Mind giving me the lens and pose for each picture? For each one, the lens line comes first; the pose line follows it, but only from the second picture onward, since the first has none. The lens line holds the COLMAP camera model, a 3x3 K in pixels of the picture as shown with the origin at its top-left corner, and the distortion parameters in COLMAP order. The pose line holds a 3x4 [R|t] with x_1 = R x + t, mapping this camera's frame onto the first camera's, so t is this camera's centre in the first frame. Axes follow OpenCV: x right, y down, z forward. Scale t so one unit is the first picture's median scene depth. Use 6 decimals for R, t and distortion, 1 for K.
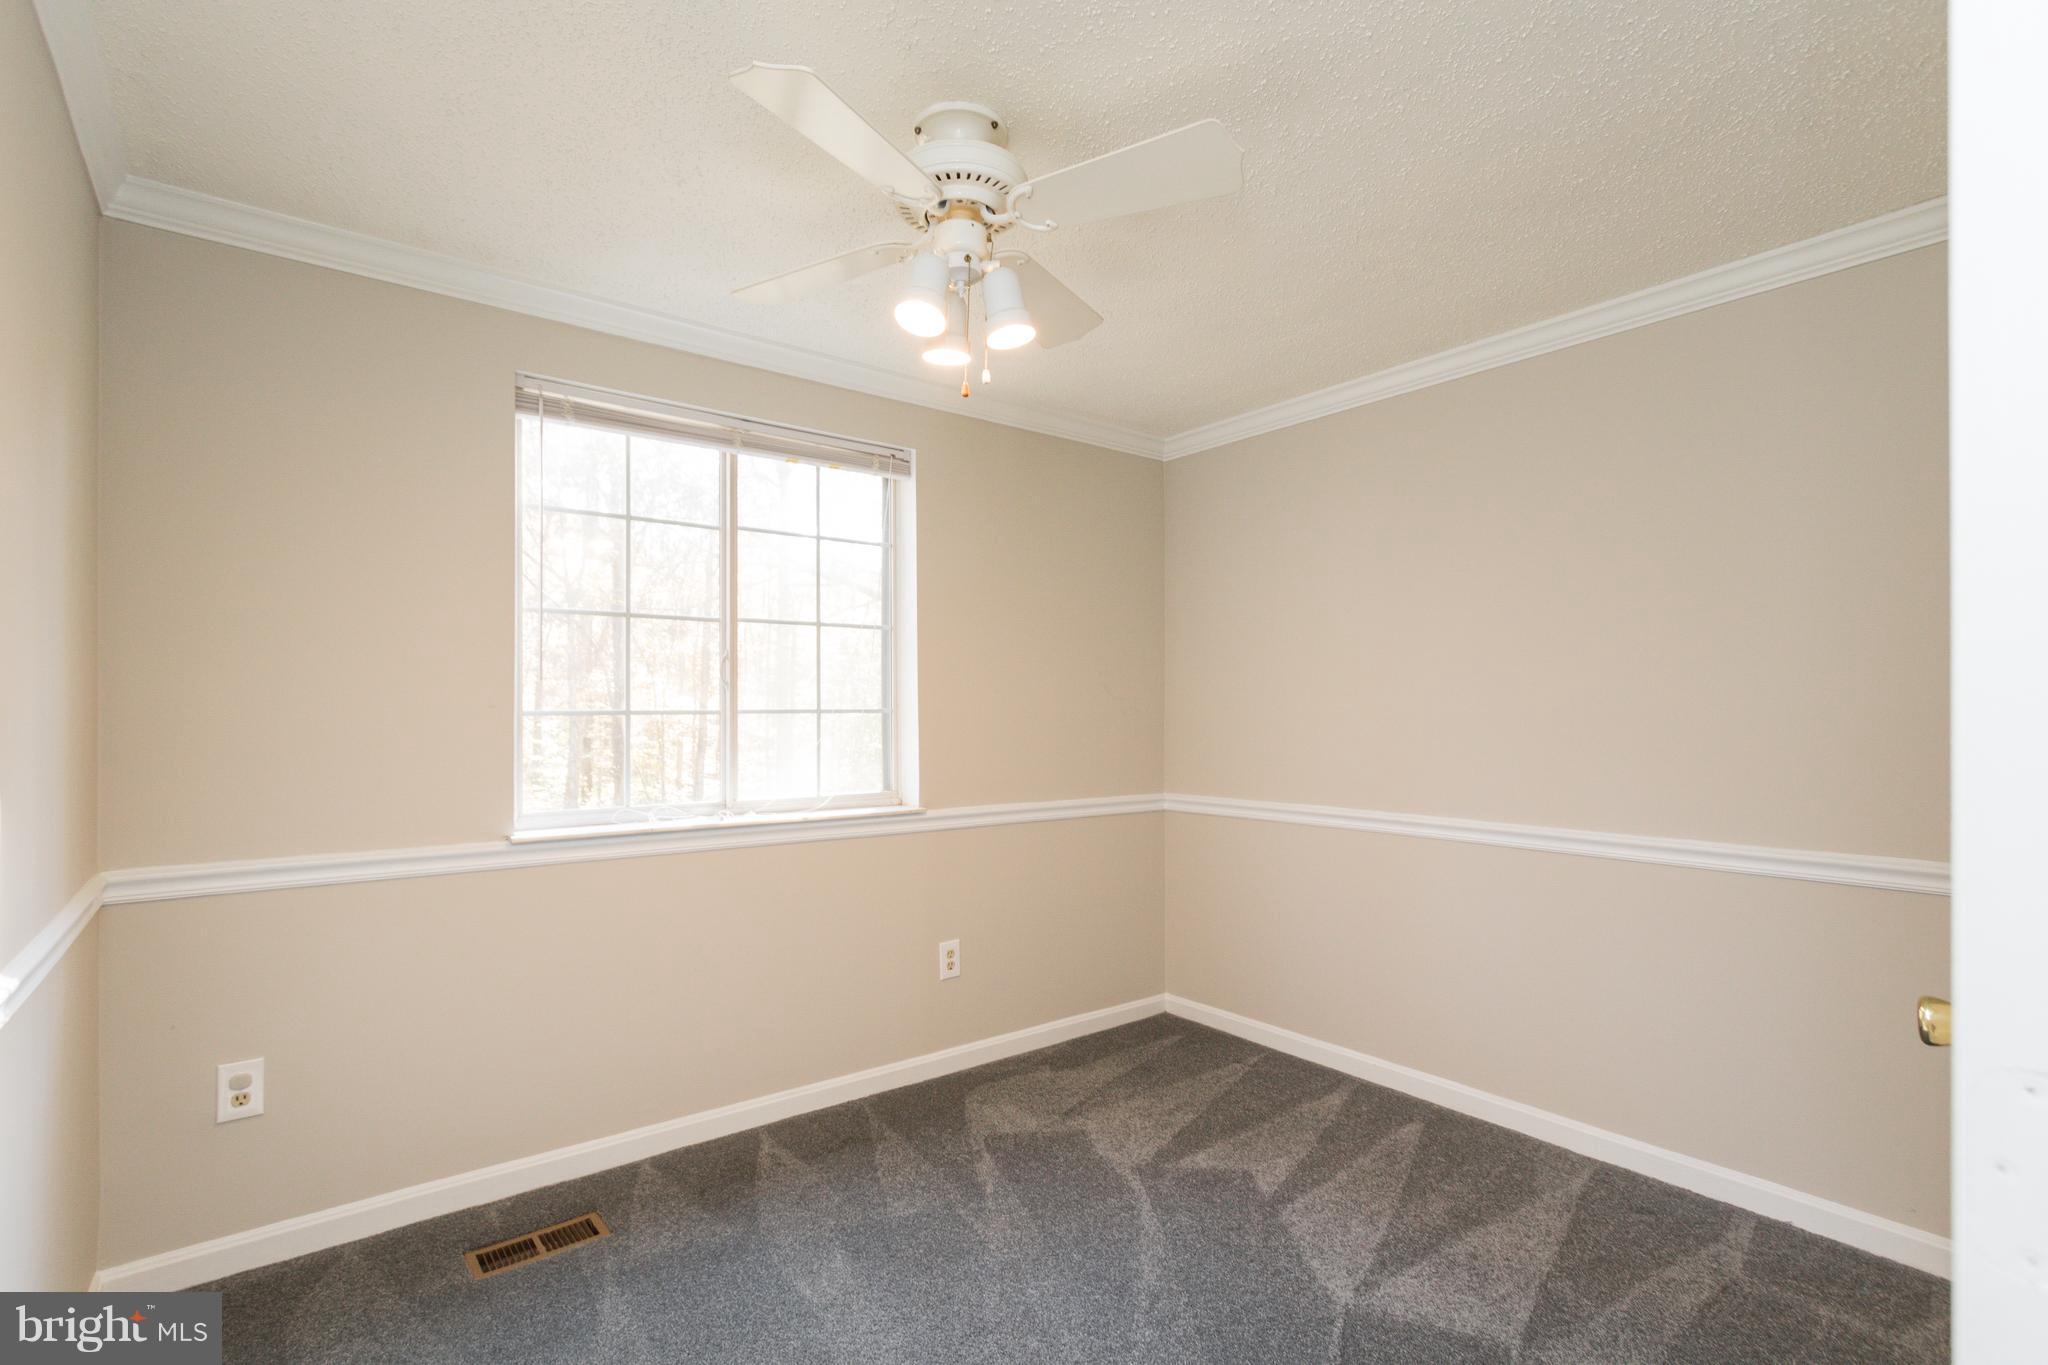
lens RADIAL K [[958.6, 0, 1016.1], [0, 958.6, 706.1], [0, 0, 1]] dist [0.001464, 0.000404]
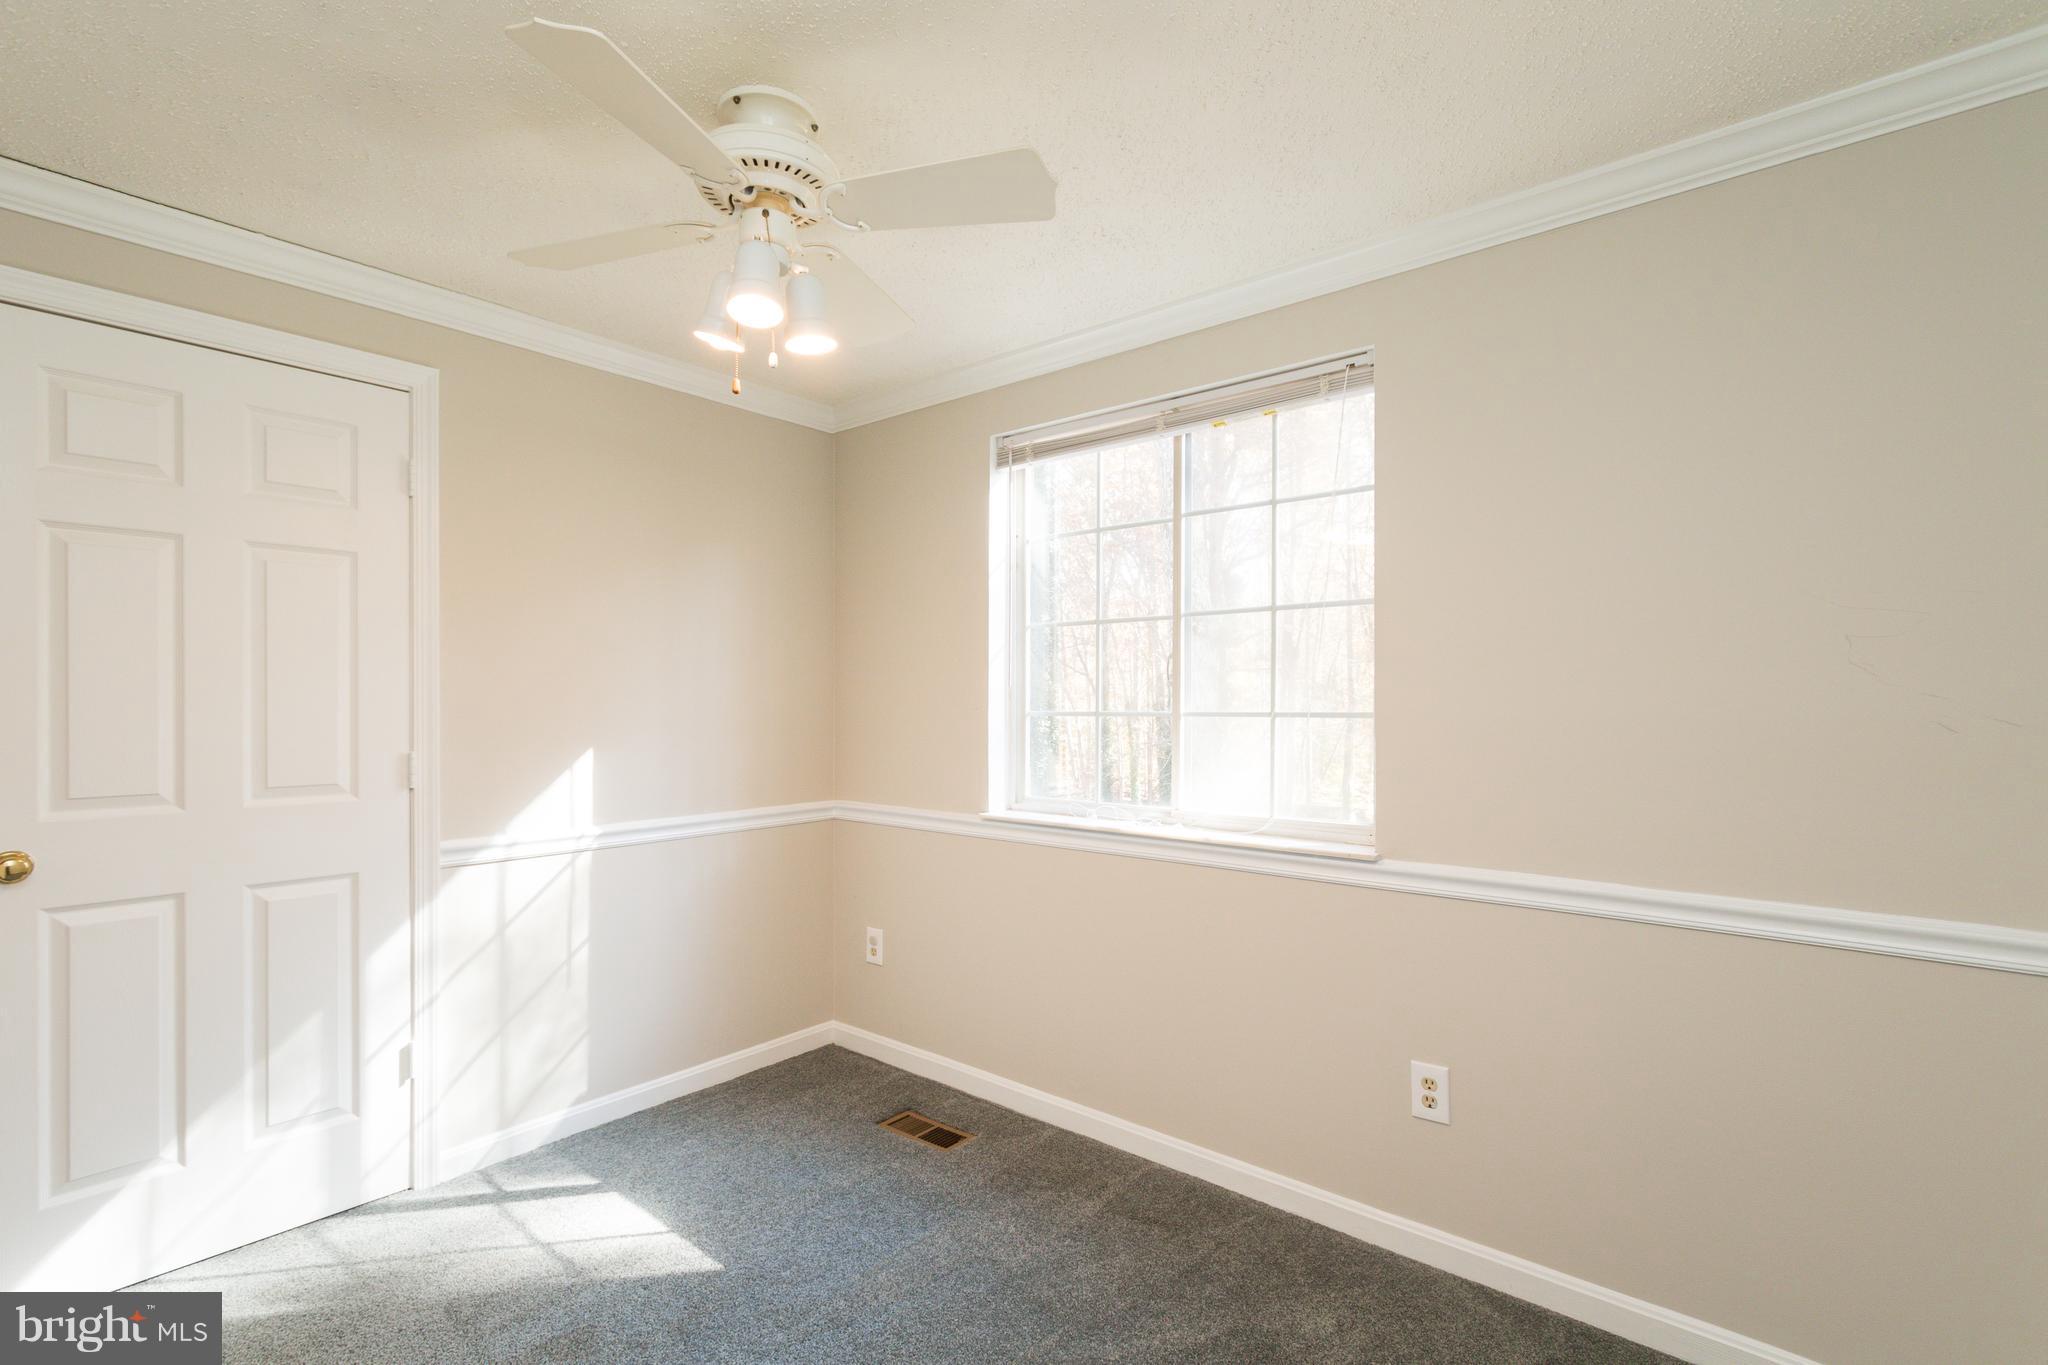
lens RADIAL K [[933.9, 0, 1026.9], [0, 933.9, 710.9], [0, 0, 1]] dist [-0.000330, 0.000057]
pose [[0.214296, 0.005728, -0.976752, 0.555644], [-0.000462, 0.999983, 0.005763, -0.002250], [0.976769, -0.000783, 0.214295, 0.656747]]
